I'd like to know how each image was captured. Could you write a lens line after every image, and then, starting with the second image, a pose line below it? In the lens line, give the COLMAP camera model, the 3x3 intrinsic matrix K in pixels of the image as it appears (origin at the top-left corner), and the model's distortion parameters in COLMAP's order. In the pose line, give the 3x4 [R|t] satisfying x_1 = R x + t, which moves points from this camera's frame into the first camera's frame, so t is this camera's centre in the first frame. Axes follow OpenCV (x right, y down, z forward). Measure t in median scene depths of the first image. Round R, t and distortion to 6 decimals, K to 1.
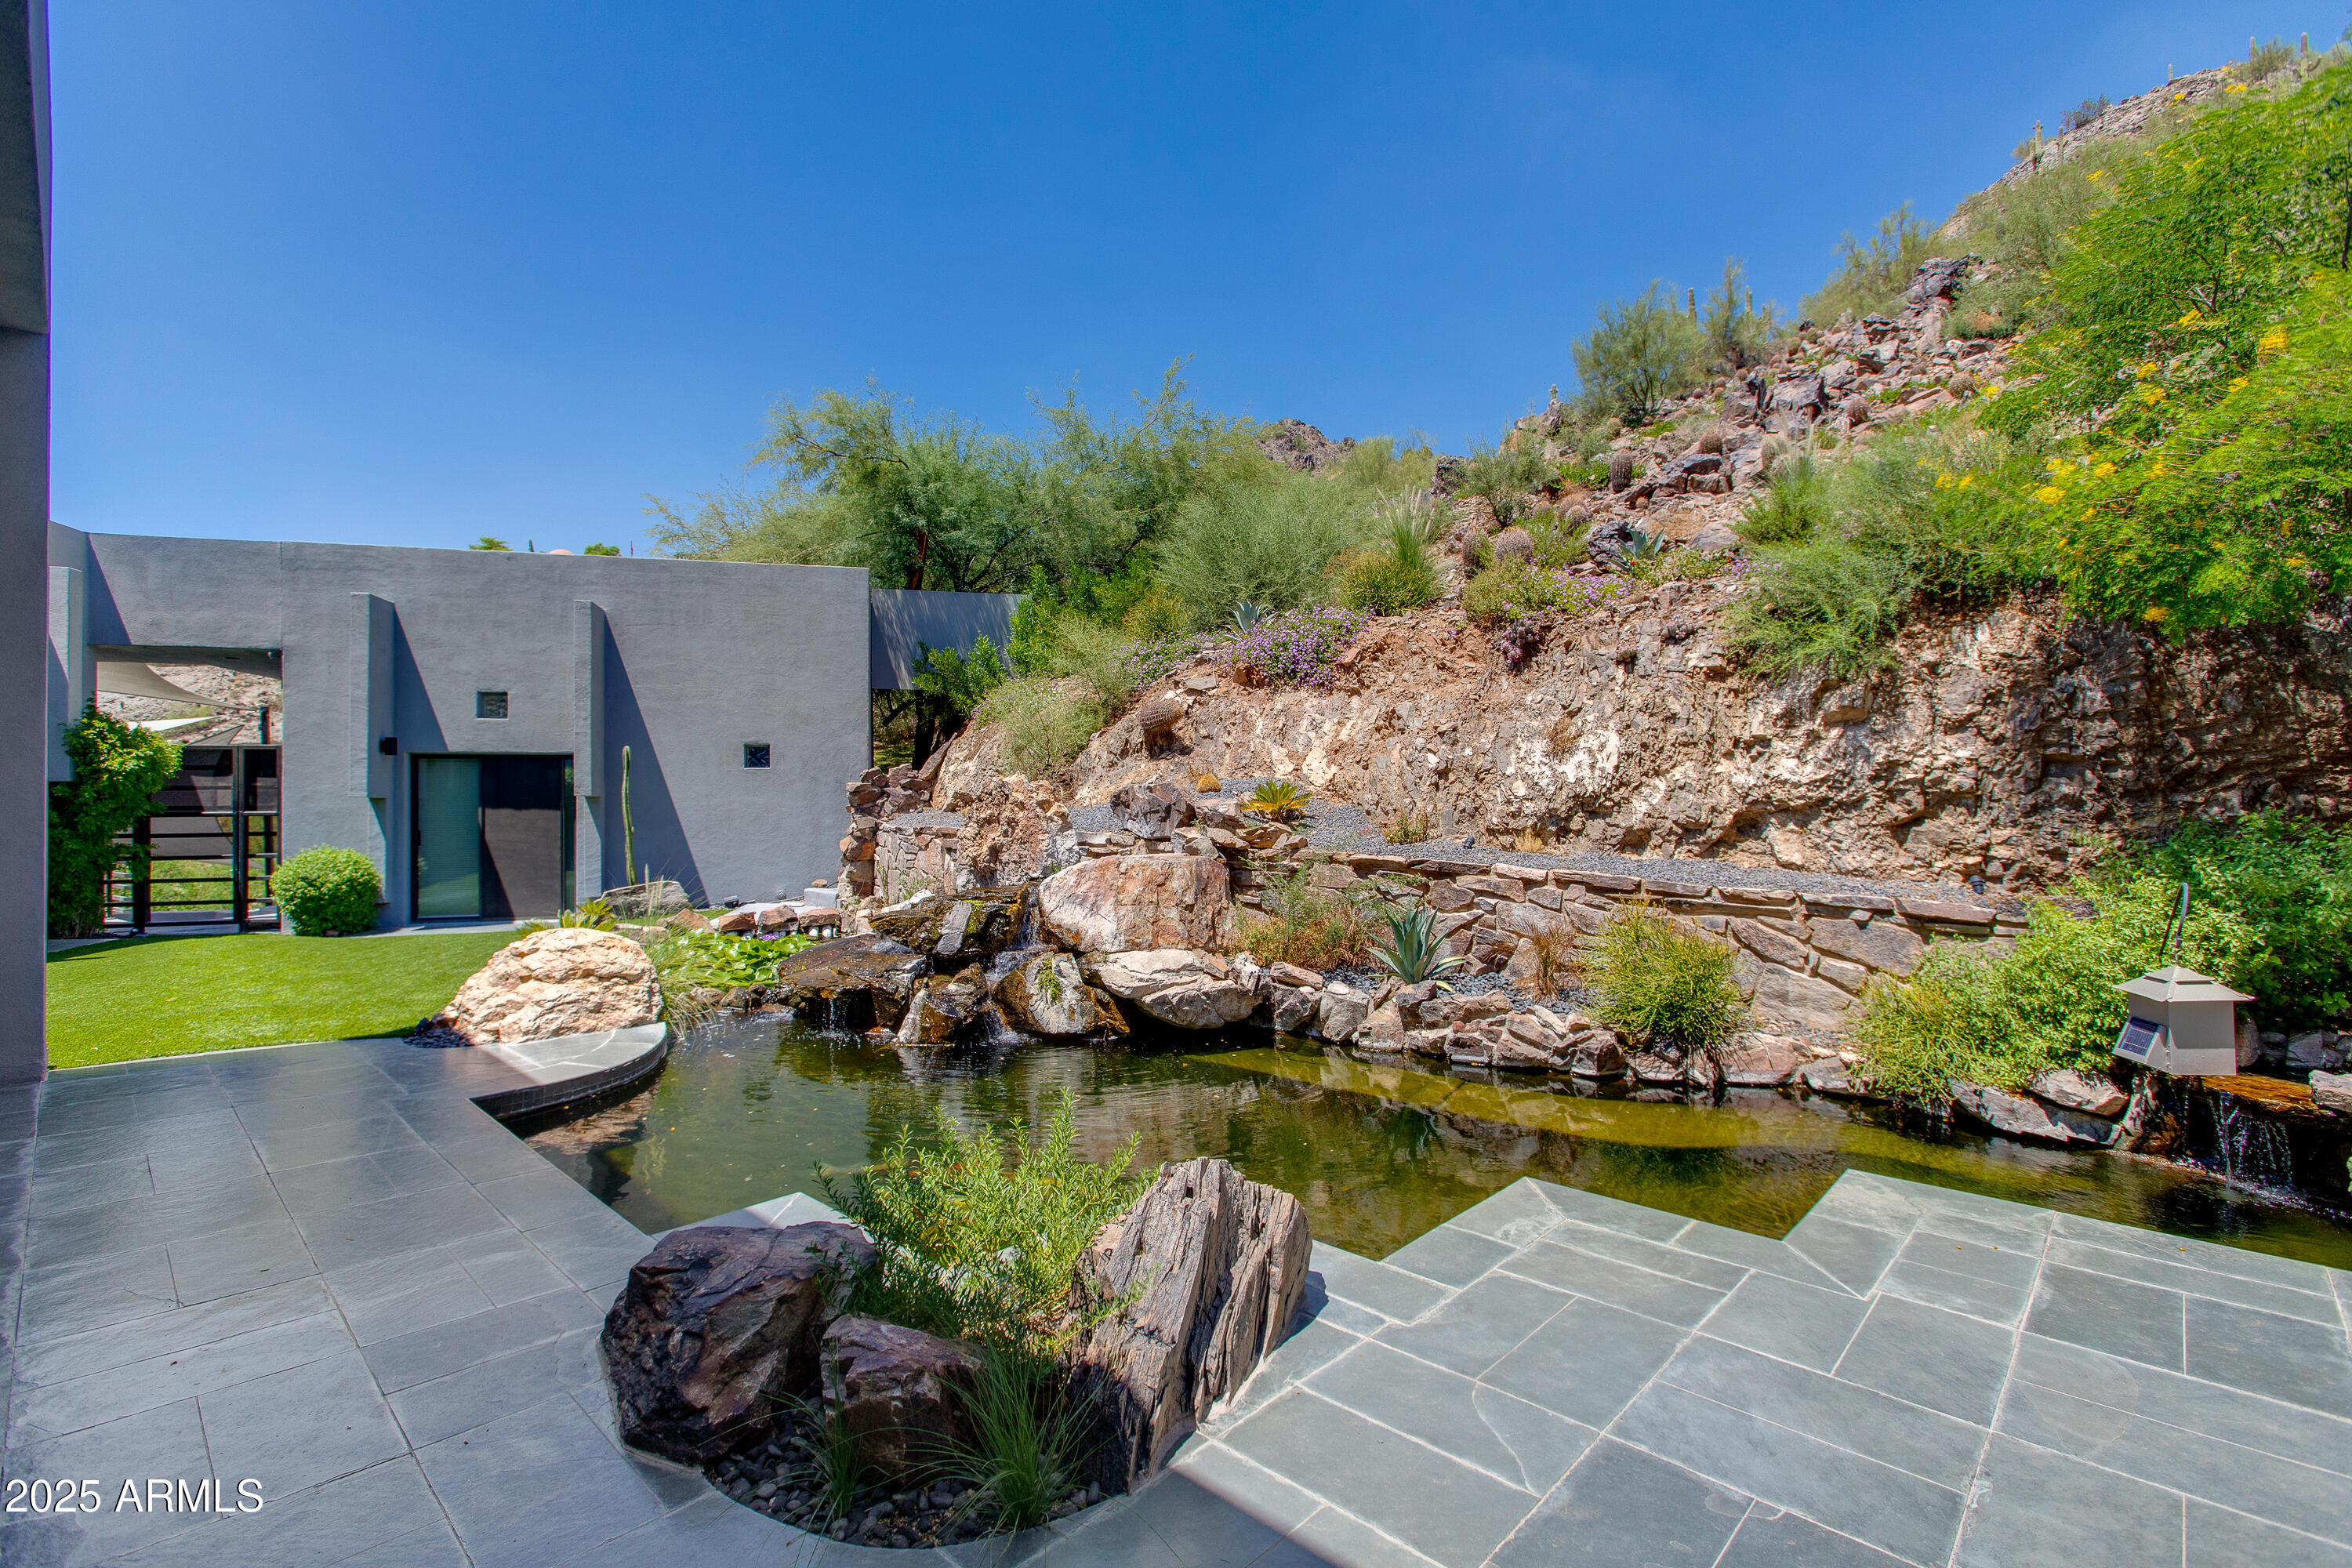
lens RADIAL K [[1056.7, 0, 1177.8], [0, 1056.7, 789.2], [0, 0, 1]] dist [-0.002390, 0.001583]
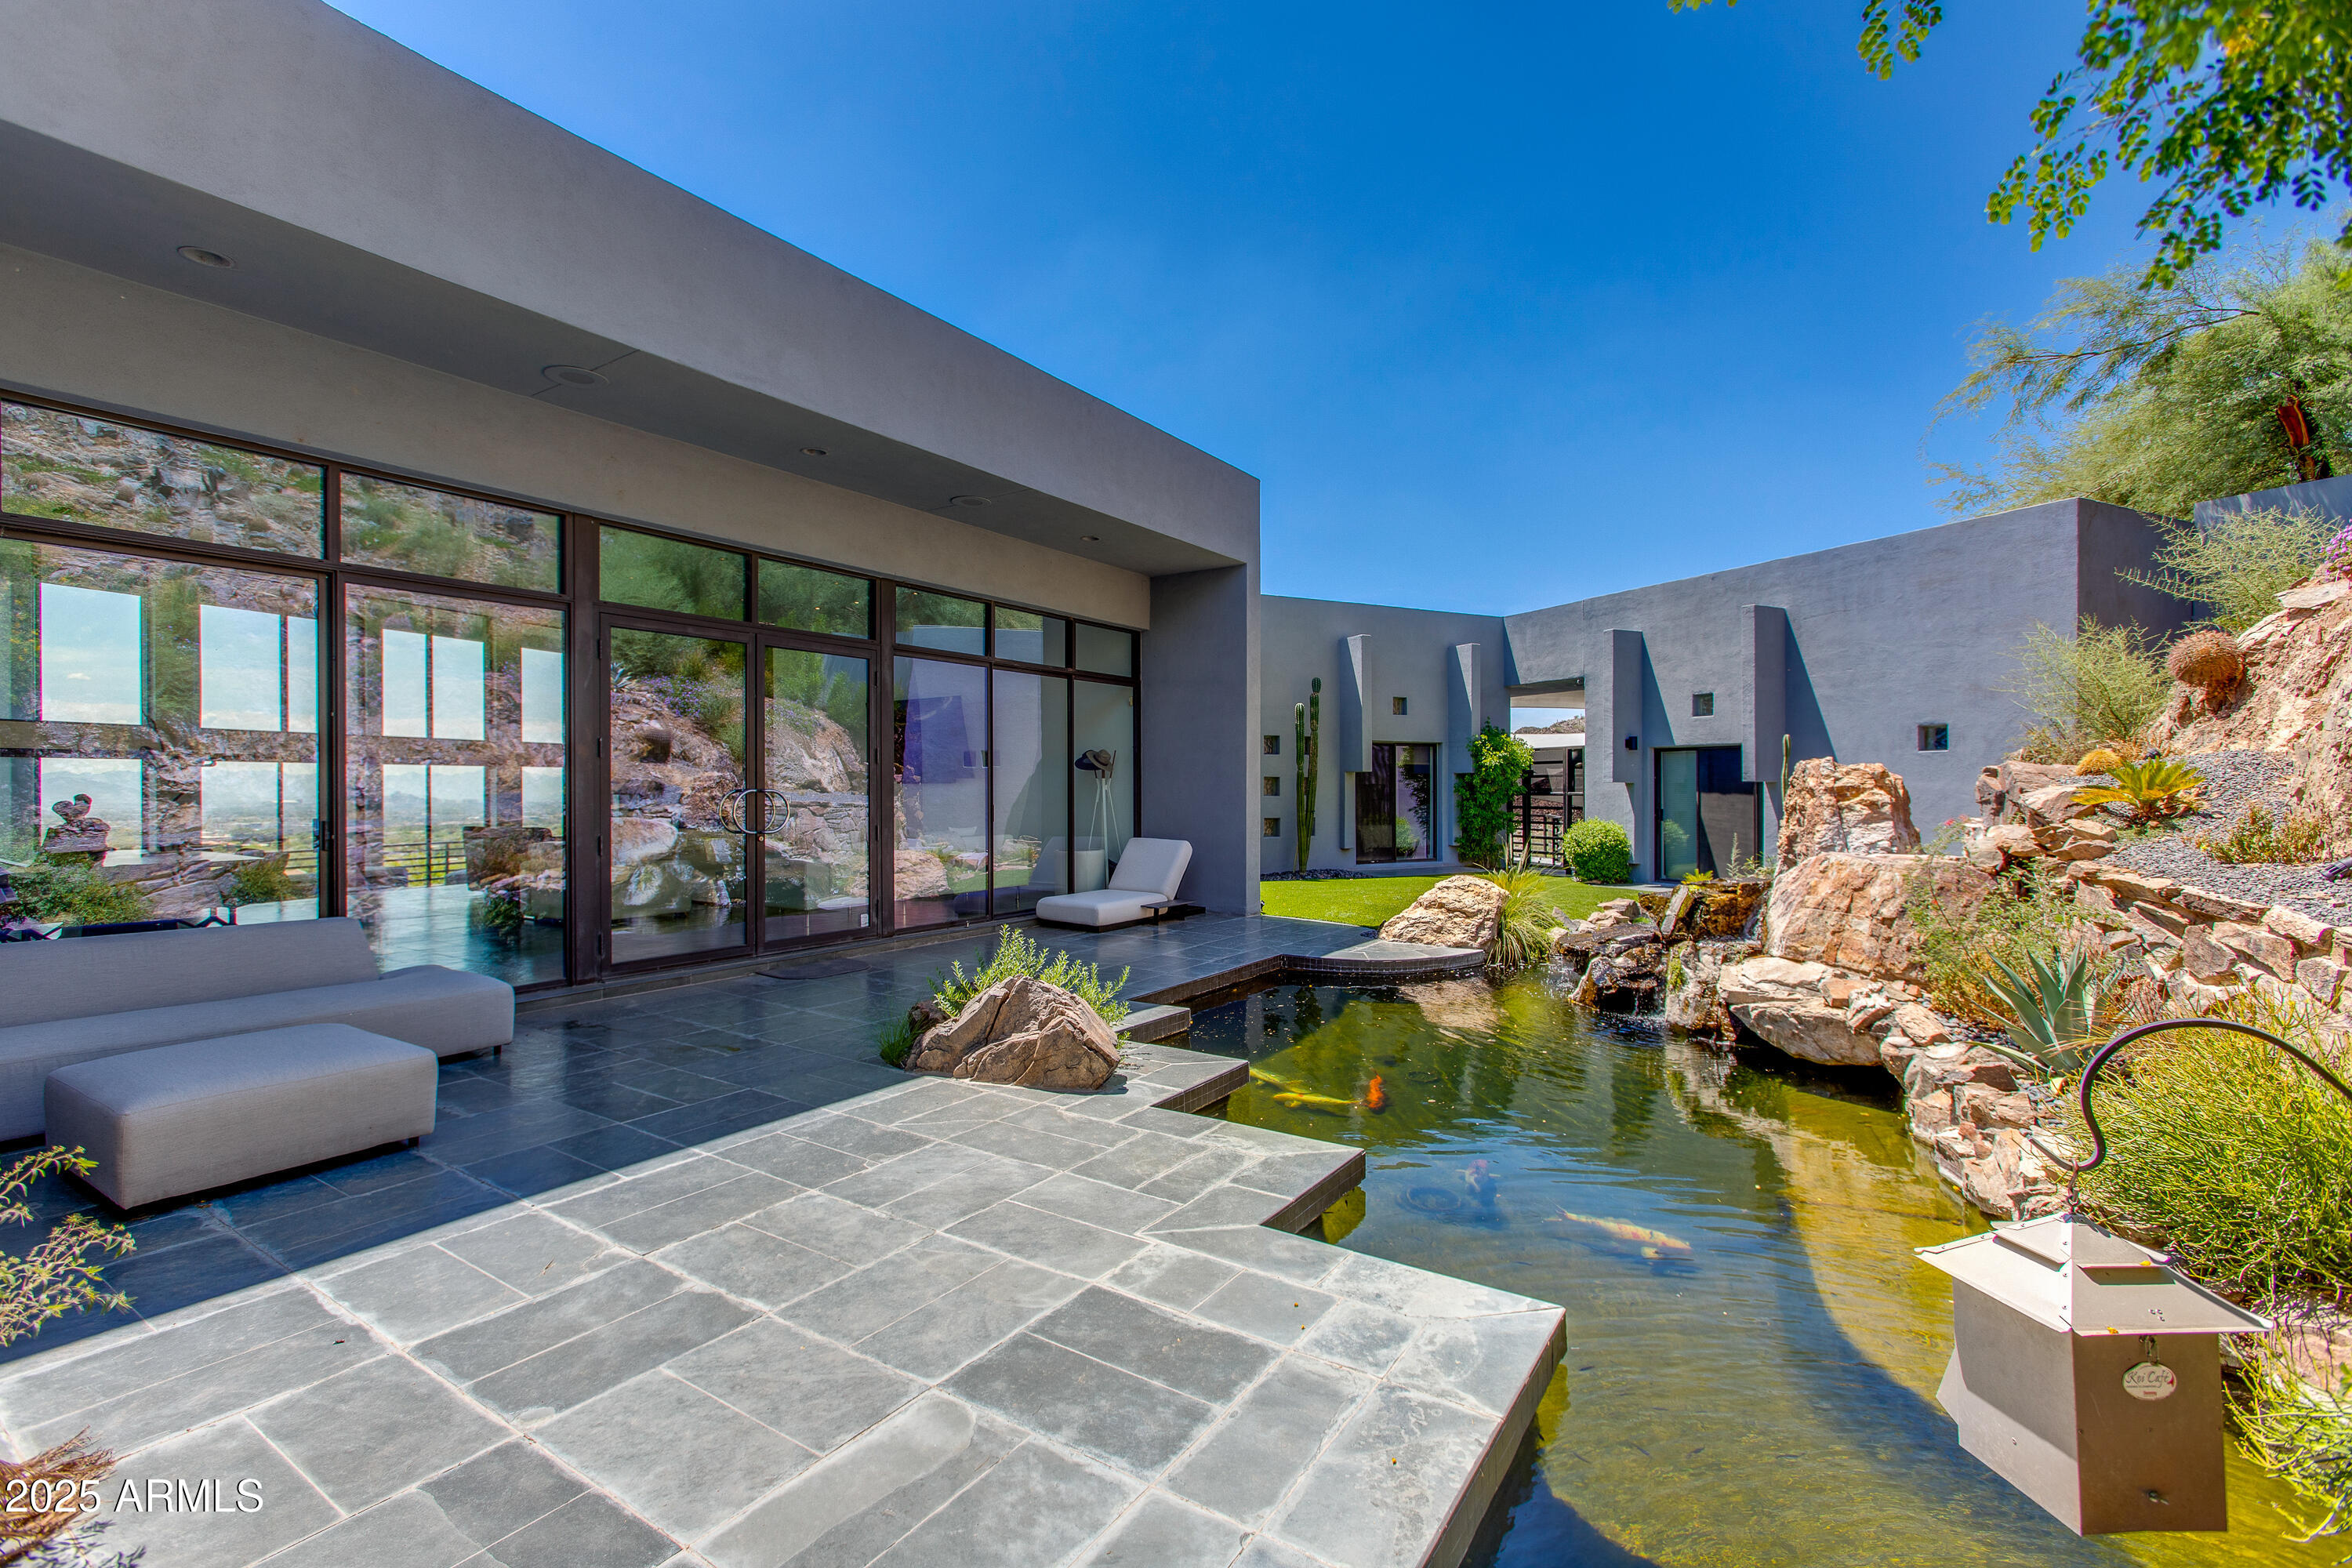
lens RADIAL K [[1056.7, 0, 1176.3], [0, 1056.7, 784.2], [0, 0, 1]] dist [-0.002390, 0.001583]
pose [[0.186491, 0.001036, -0.982456, 0.692839], [0.010510, 0.999940, 0.003049, 0.000140], [0.982400, -0.010894, 0.186469, 0.327785]]
